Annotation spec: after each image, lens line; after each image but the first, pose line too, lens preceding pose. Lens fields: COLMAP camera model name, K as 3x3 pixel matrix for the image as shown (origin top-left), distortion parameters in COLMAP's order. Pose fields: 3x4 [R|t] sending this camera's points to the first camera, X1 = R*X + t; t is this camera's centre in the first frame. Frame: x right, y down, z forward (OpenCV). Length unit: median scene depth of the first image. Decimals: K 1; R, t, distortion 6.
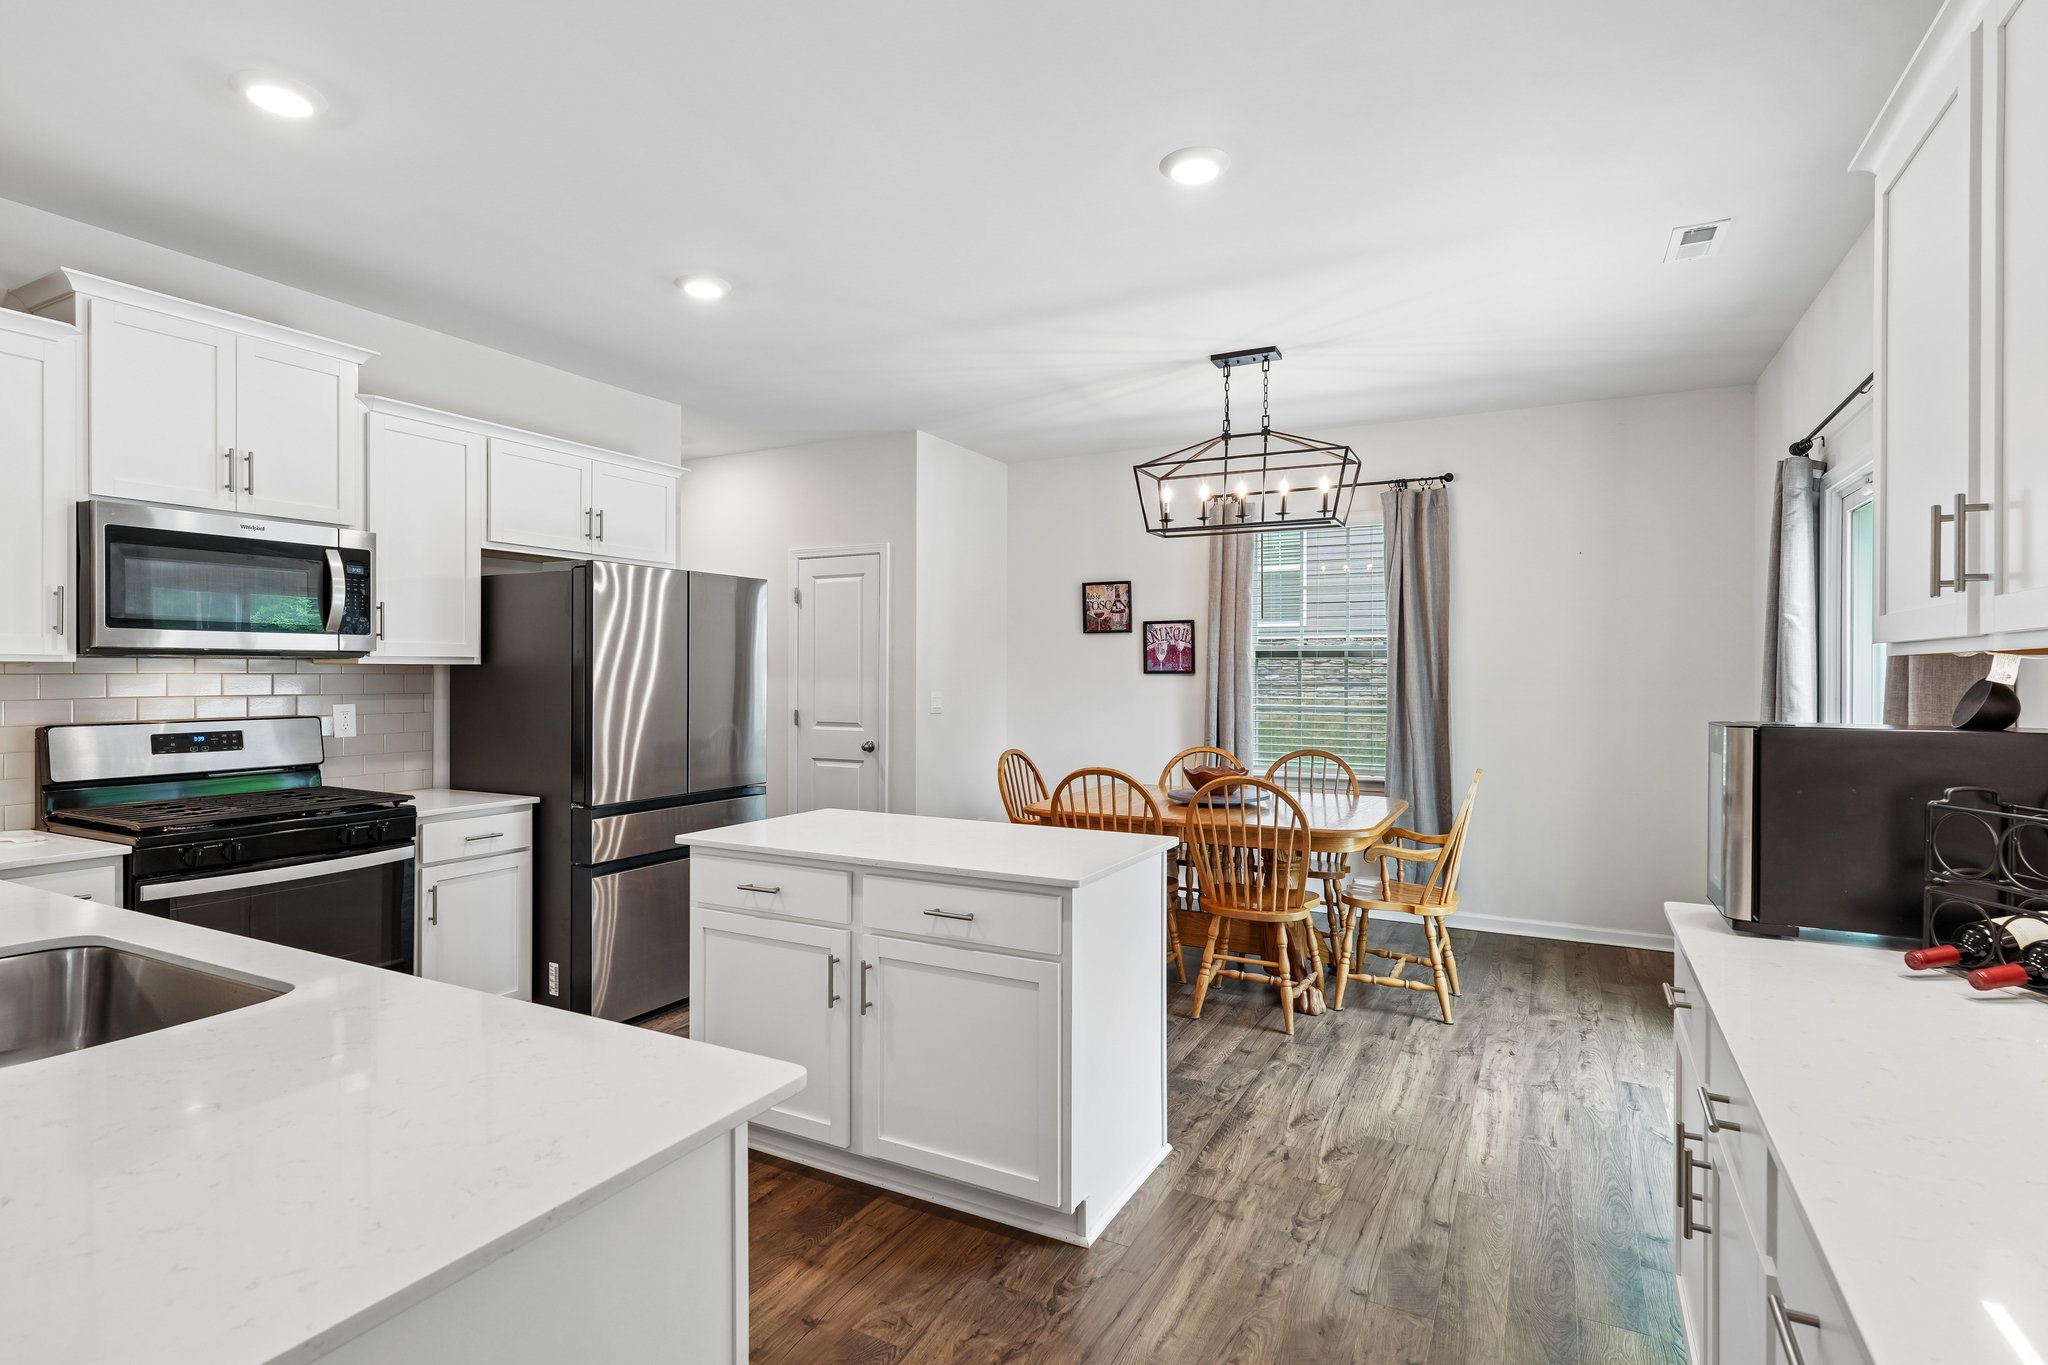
lens RADIAL K [[1012.9, 0, 1016.2], [0, 1012.9, 671.3], [0, 0, 1]] dist [-0.000703, 0.000370]
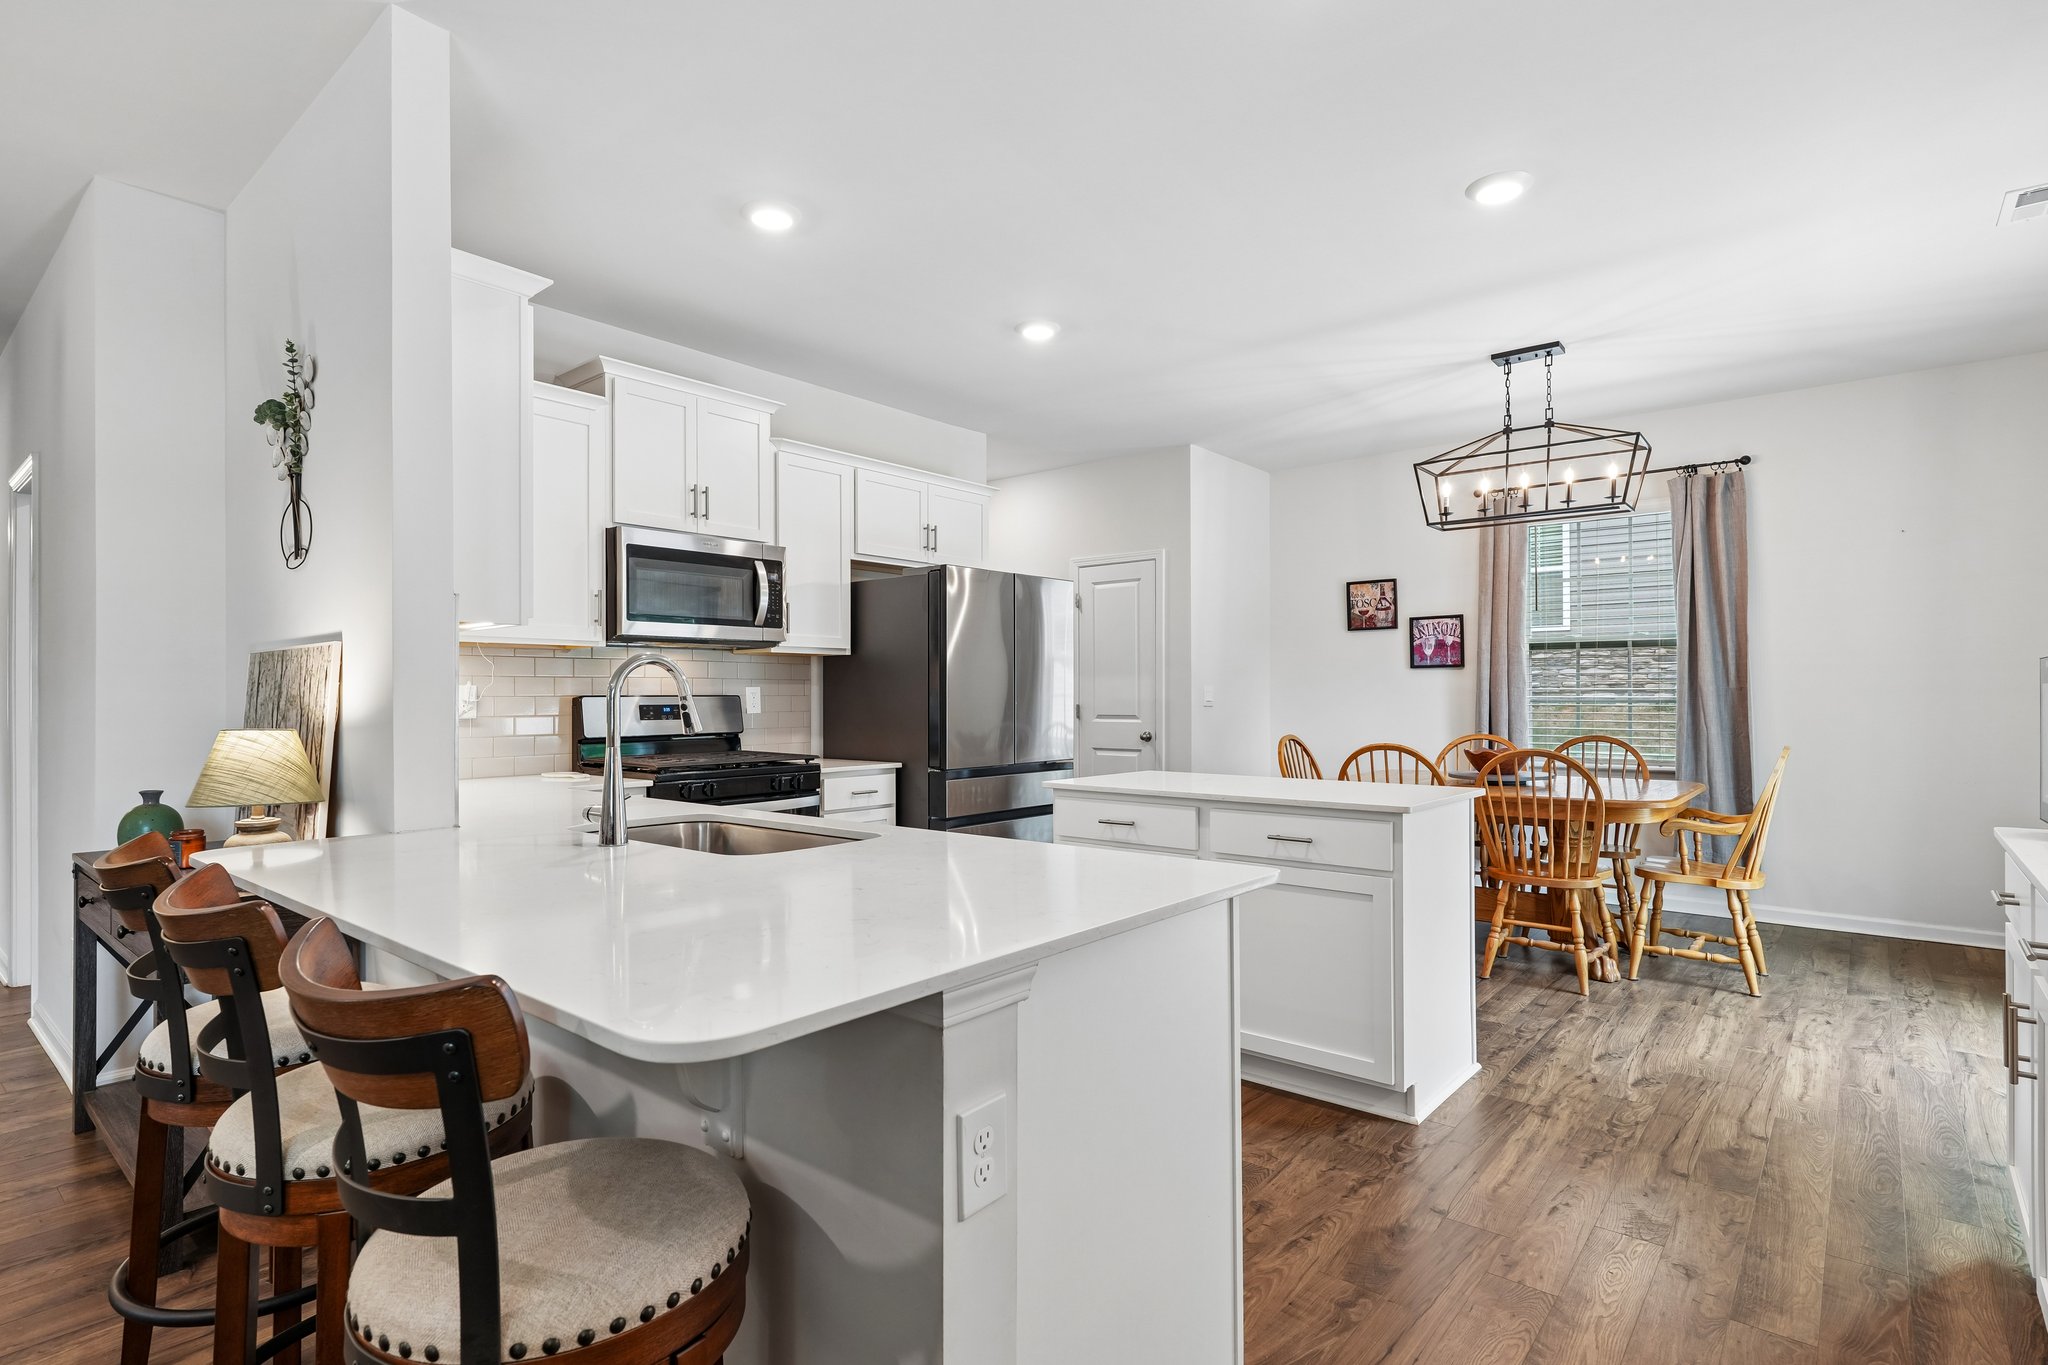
lens RADIAL K [[1012.9, 0, 1013.4], [0, 1012.9, 688.6], [0, 0, 1]] dist [-0.000703, 0.000370]
pose [[0.977116, -0.007208, -0.212587, -0.068119], [0.006264, 0.999967, -0.005112, 0.035137], [0.212617, 0.003664, 0.977129, -0.125106]]
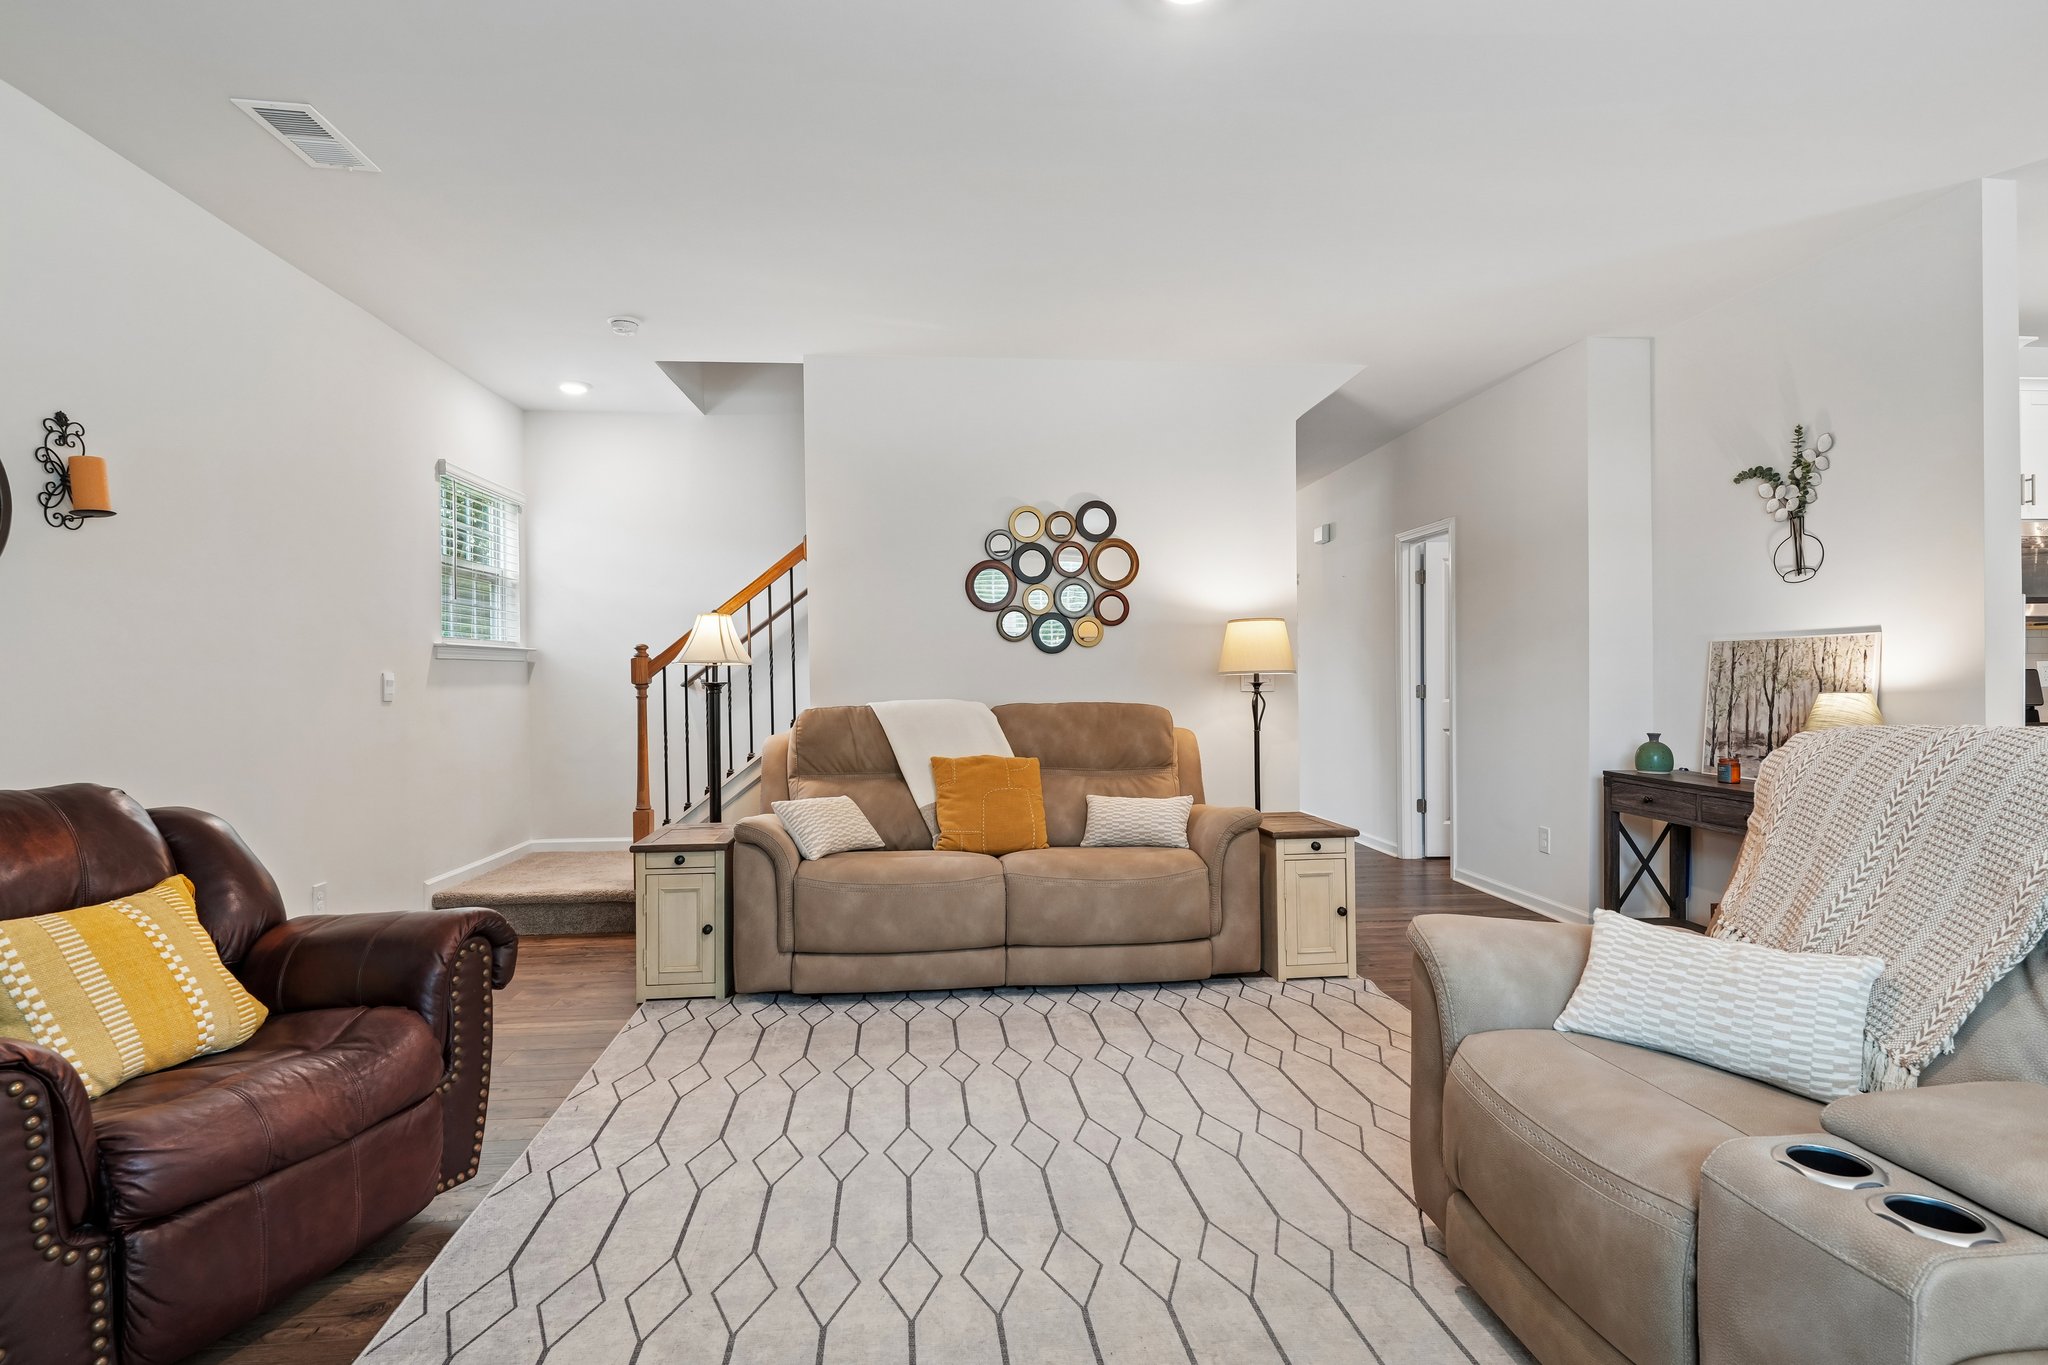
lens RADIAL K [[1012.9, 0, 1023.4], [0, 1012.9, 674.7], [0, 0, 1]] dist [-0.000703, 0.000370]
pose [[0.537343, -0.009739, -0.843307, -0.230330], [0.010539, 0.999933, -0.004832, 0.034460], [0.843298, -0.006291, 0.537410, -0.630627]]
